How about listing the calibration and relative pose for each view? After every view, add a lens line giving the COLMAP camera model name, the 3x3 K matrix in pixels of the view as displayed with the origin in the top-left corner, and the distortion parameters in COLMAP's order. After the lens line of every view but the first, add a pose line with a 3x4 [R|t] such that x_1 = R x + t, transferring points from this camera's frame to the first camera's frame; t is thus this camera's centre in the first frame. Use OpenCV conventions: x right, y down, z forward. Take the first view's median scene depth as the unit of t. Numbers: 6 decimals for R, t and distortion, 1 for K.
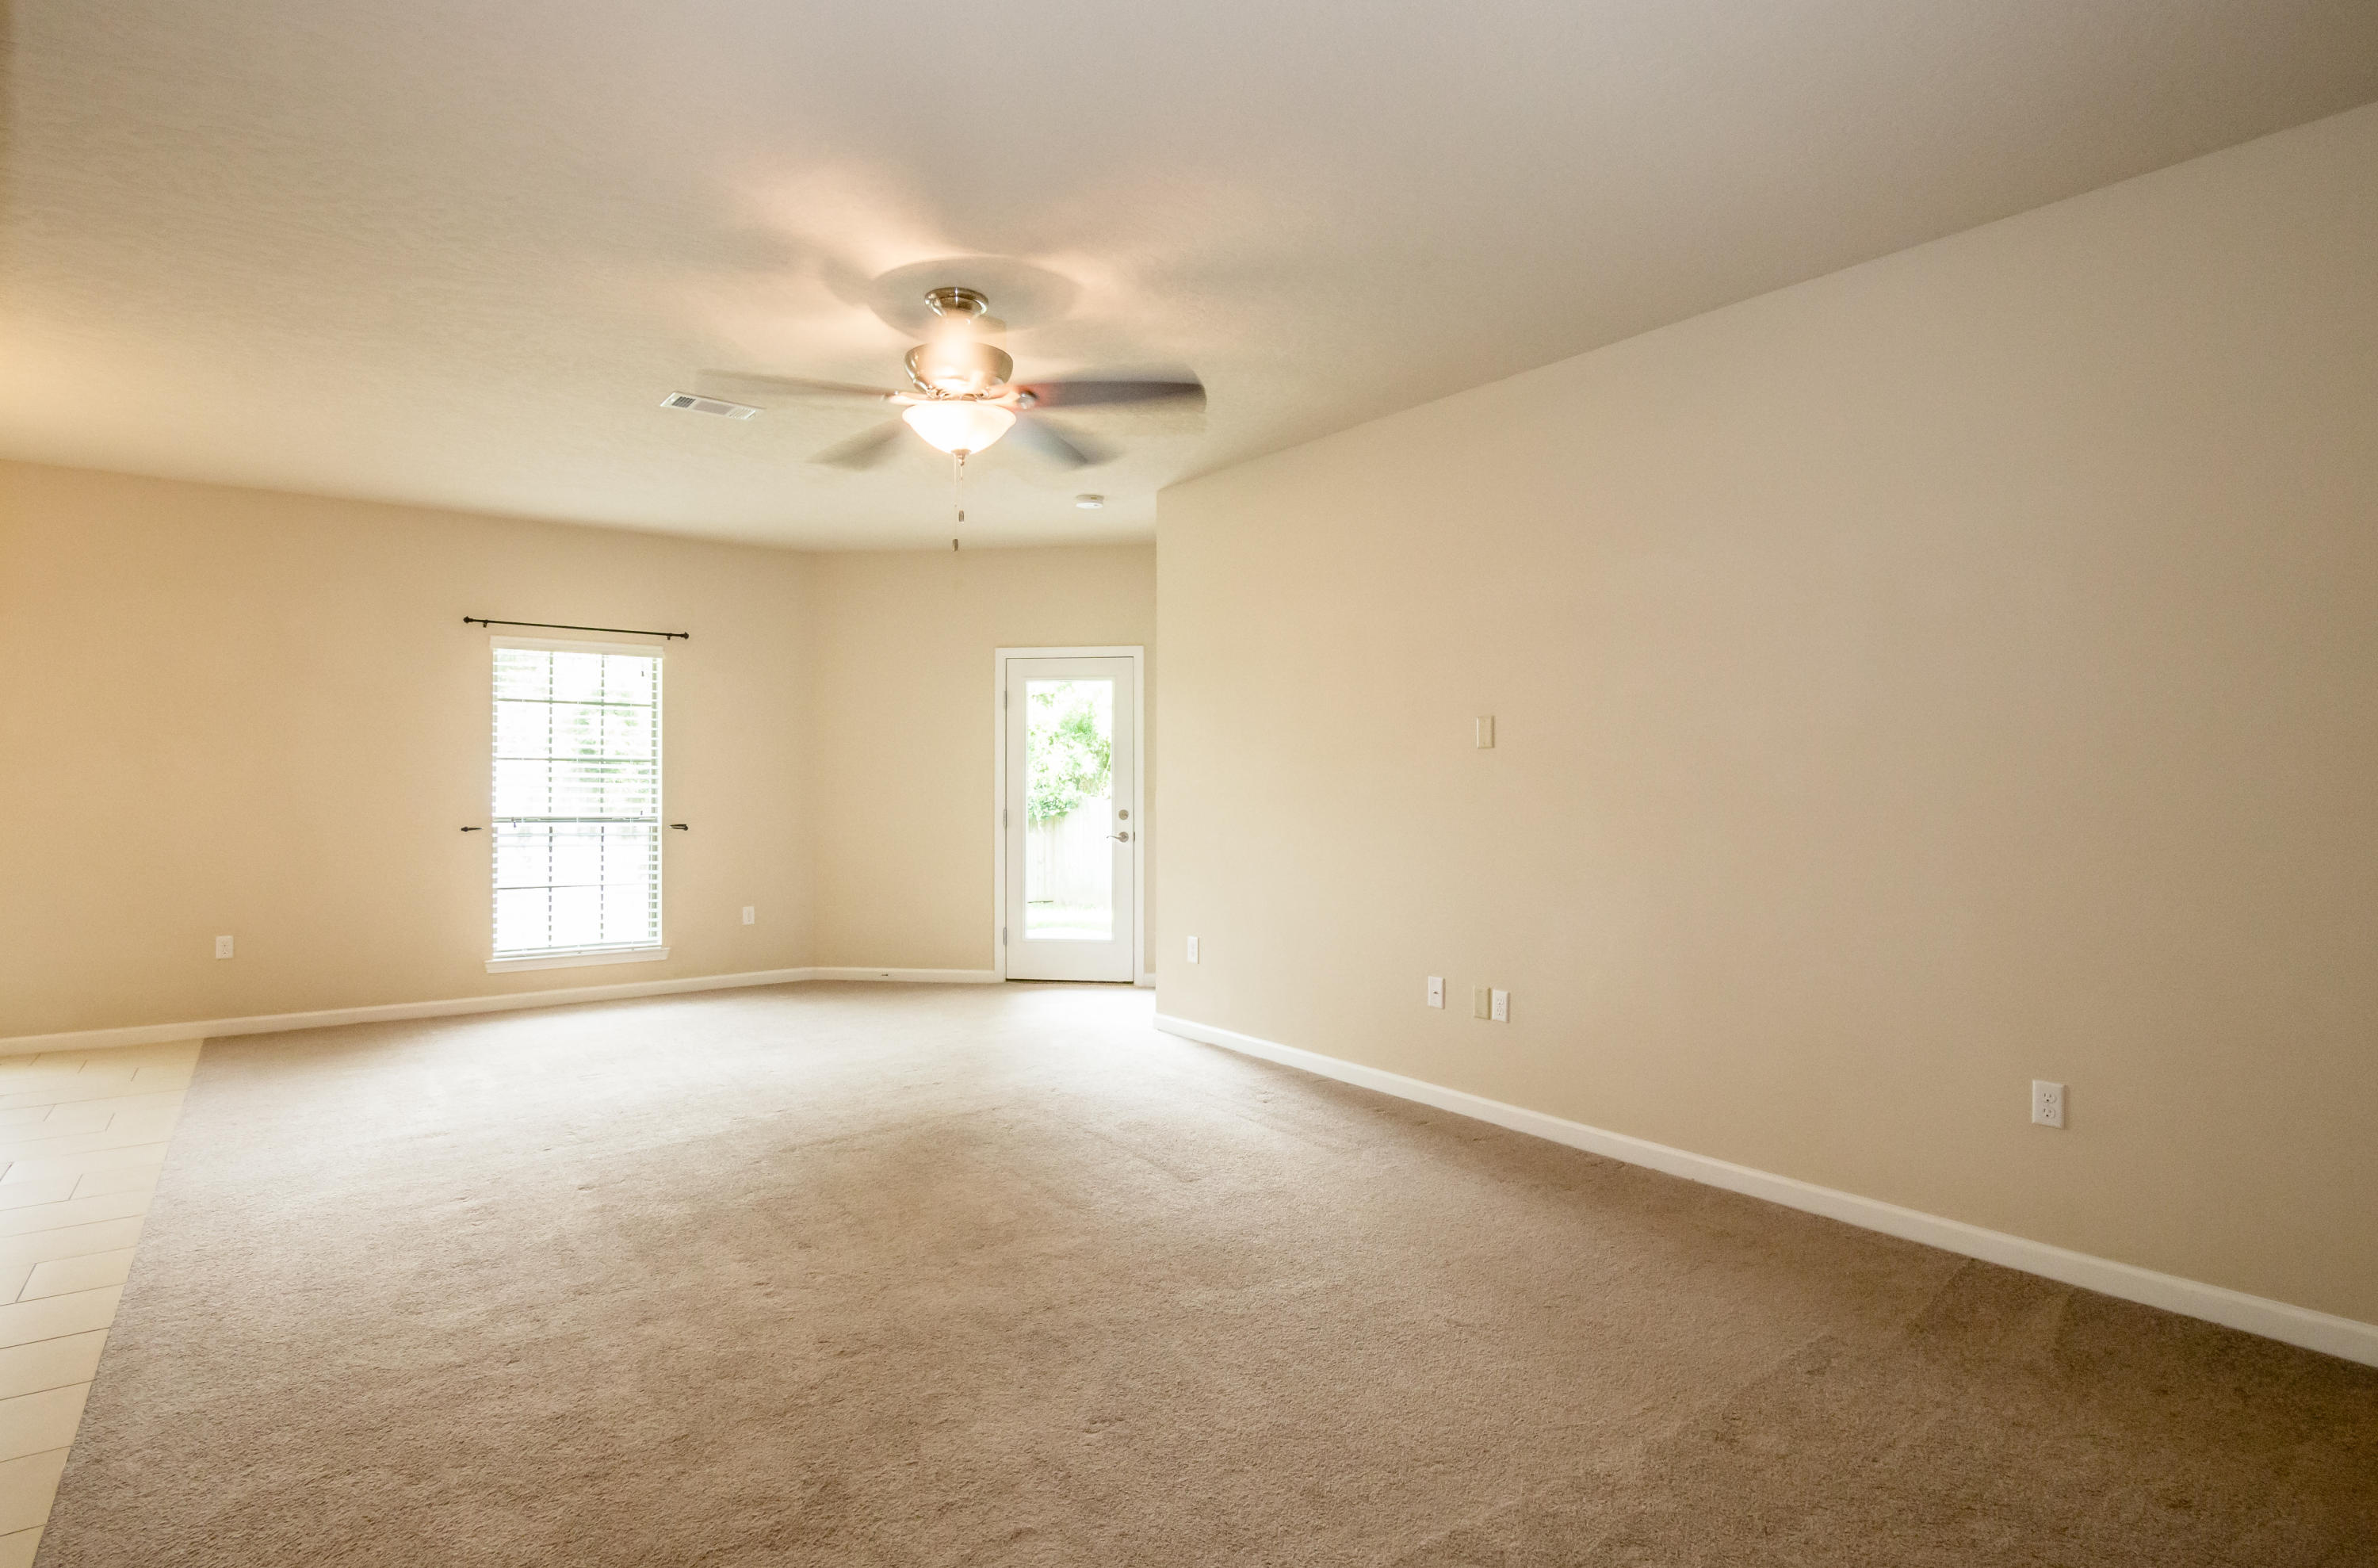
lens RADIAL K [[1225.4, 0, 1181.1], [0, 1225.4, 773.4], [0, 0, 1]] dist [-0.018165, -0.001498]
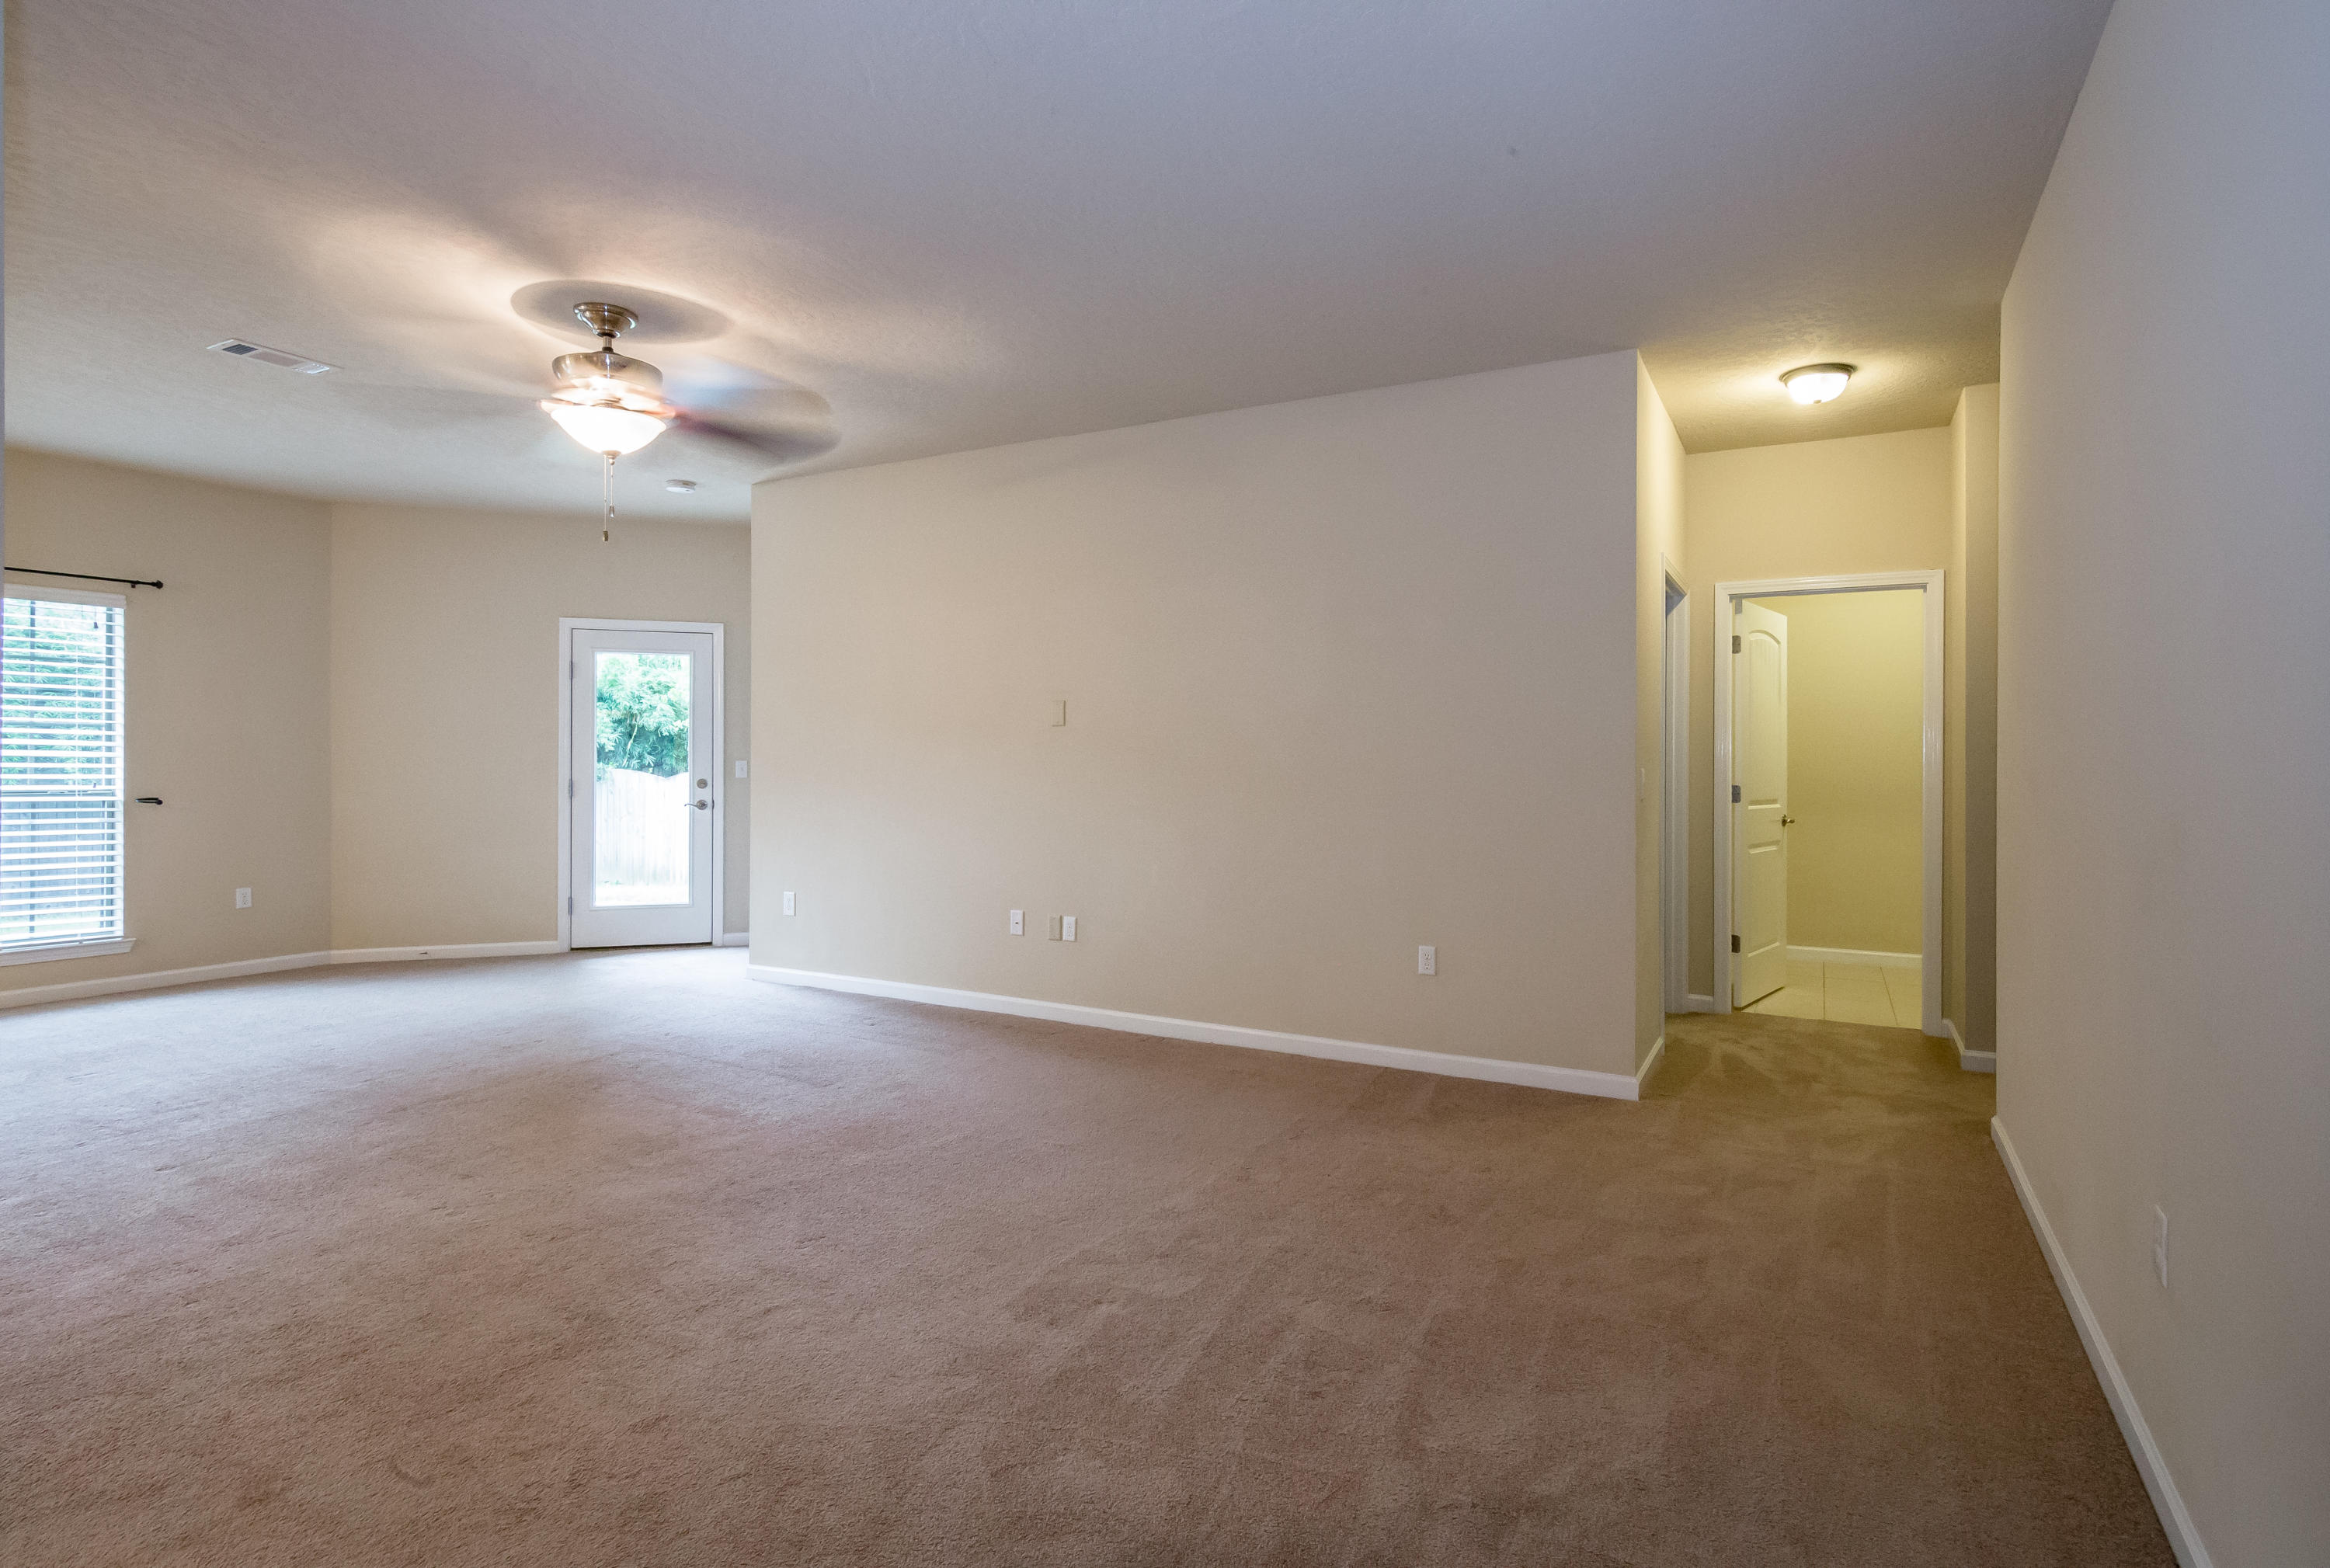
lens RADIAL K [[1164.0, 0, 1247.4], [0, 1164.0, 754.6], [0, 0, 1]] dist [0.004317, 0.000068]
pose [[0.901907, 0.003319, 0.431917, -0.091304], [-0.006056, 0.999969, 0.004961, 0.001871], [-0.431887, -0.007090, 0.901900, -0.161550]]
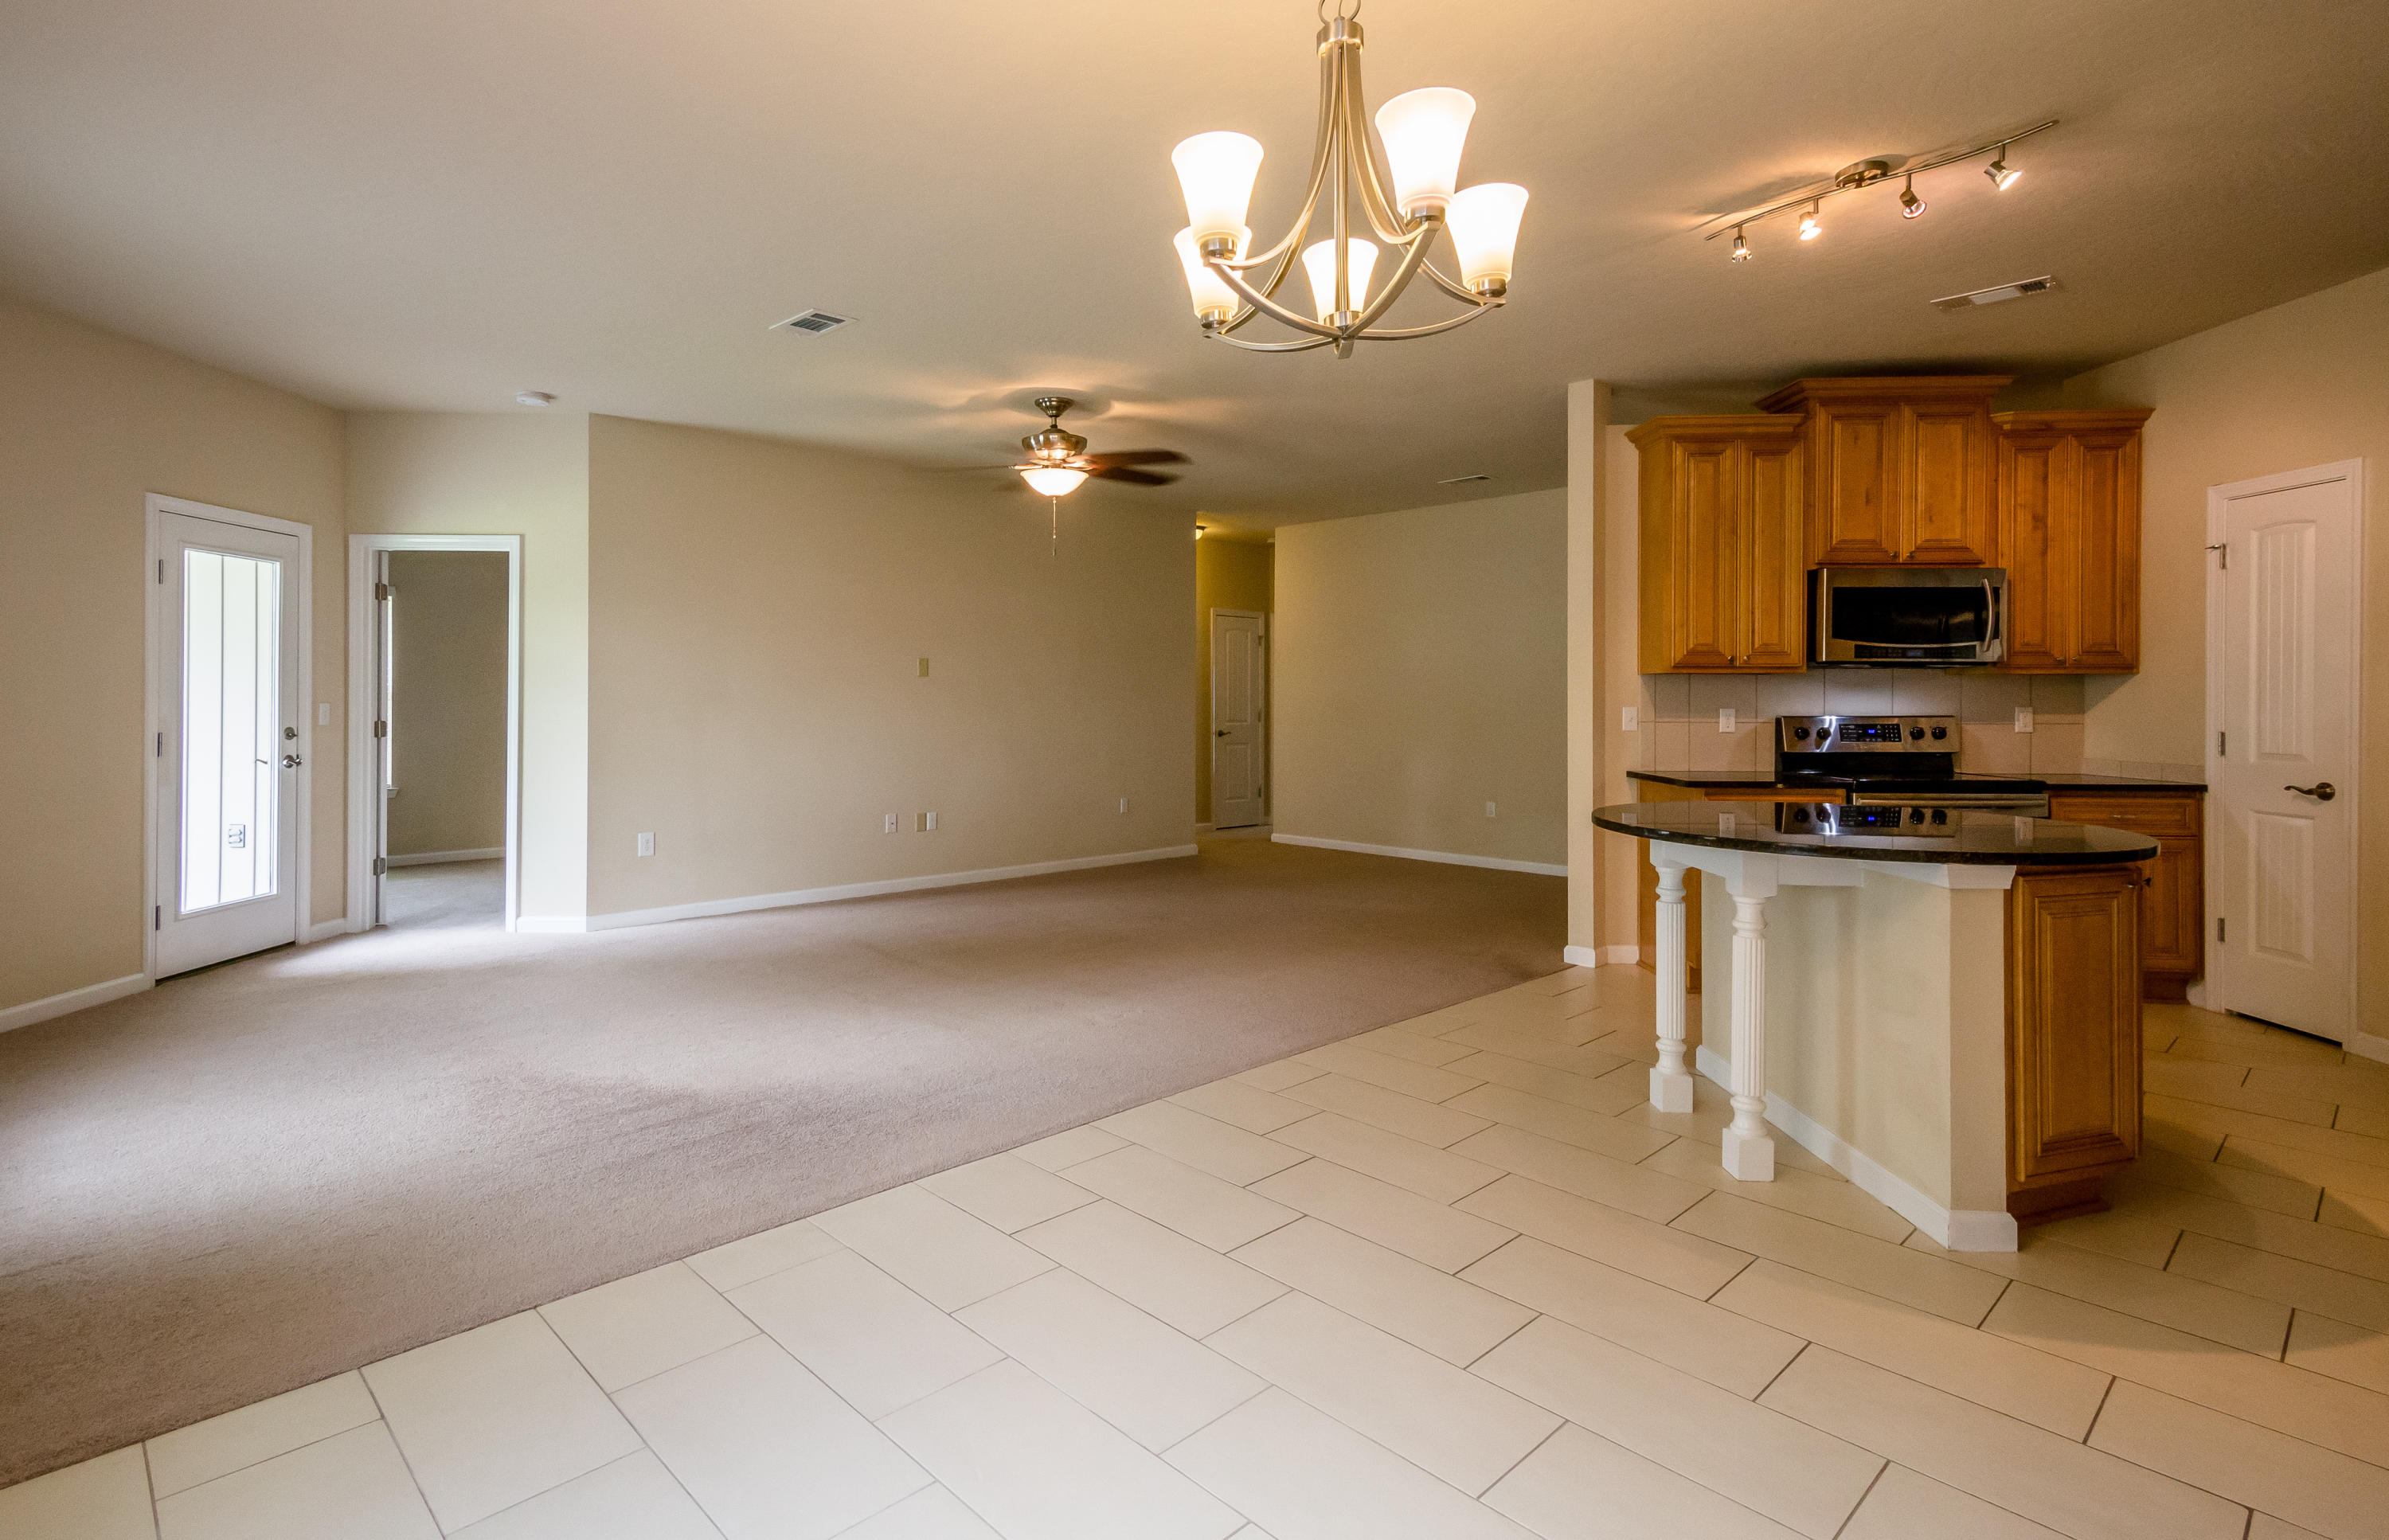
lens RADIAL K [[1186.2, 0, 1124.0], [0, 1186.2, 699.8], [0, 0, 1]] dist [0.025447, 0.003070]
pose [[-0.109478, -0.006255, 0.993970, -1.418482], [-0.012227, 0.999913, 0.004946, 0.002283], [-0.993914, -0.011611, -0.109545, 0.878268]]
